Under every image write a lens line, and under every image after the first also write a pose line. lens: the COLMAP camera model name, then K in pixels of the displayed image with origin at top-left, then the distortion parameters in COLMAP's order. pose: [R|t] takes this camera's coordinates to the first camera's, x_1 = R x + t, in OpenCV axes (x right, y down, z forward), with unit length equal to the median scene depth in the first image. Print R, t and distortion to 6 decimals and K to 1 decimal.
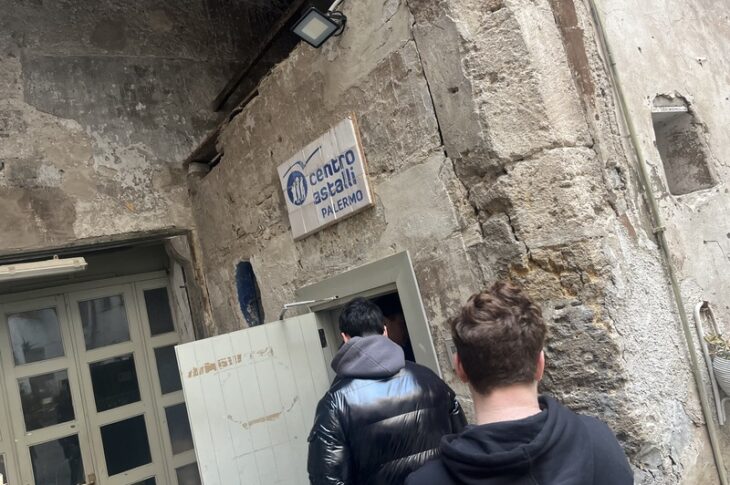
lens RADIAL K [[545.7, 0, 361.9], [0, 545.7, 244.7], [0, 0, 1]] dist [0.076492, -0.104639]
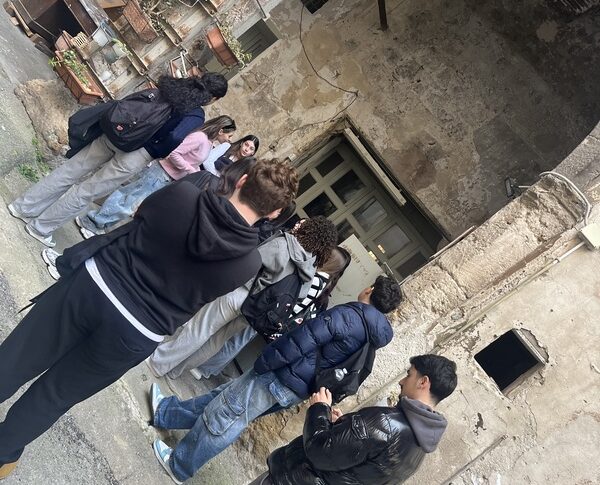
lens RADIAL K [[603.5, 0, 300.0], [0, 603.5, 242.5], [0, 0, 1]] dist [0.024551, -0.003424]
pose [[0.198837, 0.712321, -0.673099, 0.818189], [-0.792186, 0.521171, 0.317524, -0.251032], [0.576979, 0.470084, 0.667919, -0.426770]]
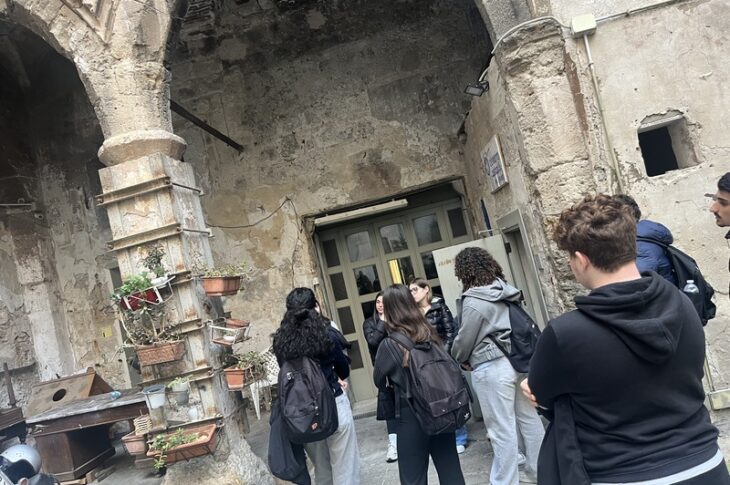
lens RADIAL K [[545.7, 0, 361.9], [0, 545.7, 244.7], [0, 0, 1]] dist [0.076492, -0.104639]
pose [[0.781032, 0.015948, -0.624287, 0.521097], [0.119054, 0.977537, 0.173918, -0.162071], [0.613037, -0.210159, 0.761590, -0.513040]]
